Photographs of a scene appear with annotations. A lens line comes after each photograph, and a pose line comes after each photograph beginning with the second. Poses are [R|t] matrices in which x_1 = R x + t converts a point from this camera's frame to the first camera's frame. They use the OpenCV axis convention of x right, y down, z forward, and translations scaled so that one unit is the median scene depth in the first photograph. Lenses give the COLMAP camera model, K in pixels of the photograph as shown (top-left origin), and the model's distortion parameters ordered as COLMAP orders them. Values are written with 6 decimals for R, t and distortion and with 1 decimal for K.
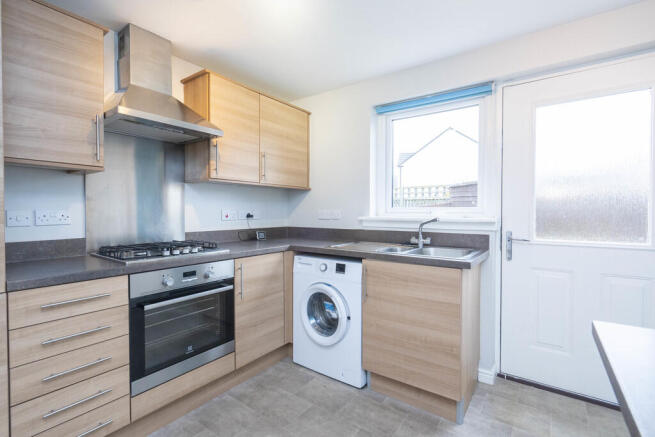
lens RADIAL K [[303.3, 0, 325.6], [0, 303.3, 210.6], [0, 0, 1]] dist [0.000222, -0.000080]
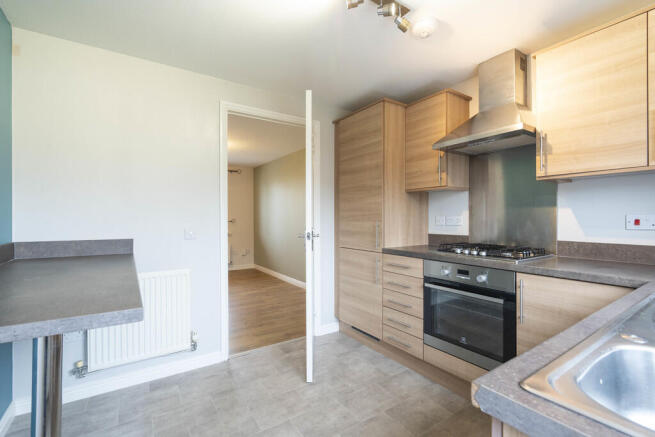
lens RADIAL K [[299.0, 0, 327.5], [0, 299.0, 218.5], [0, 0, 1]] dist [-0.002702, -0.000353]
pose [[-0.347147, 0.000728, -0.937810, 0.297925], [-0.000353, 1.000000, 0.000907, 0.004103], [0.937811, 0.000646, -0.347147, 0.361704]]
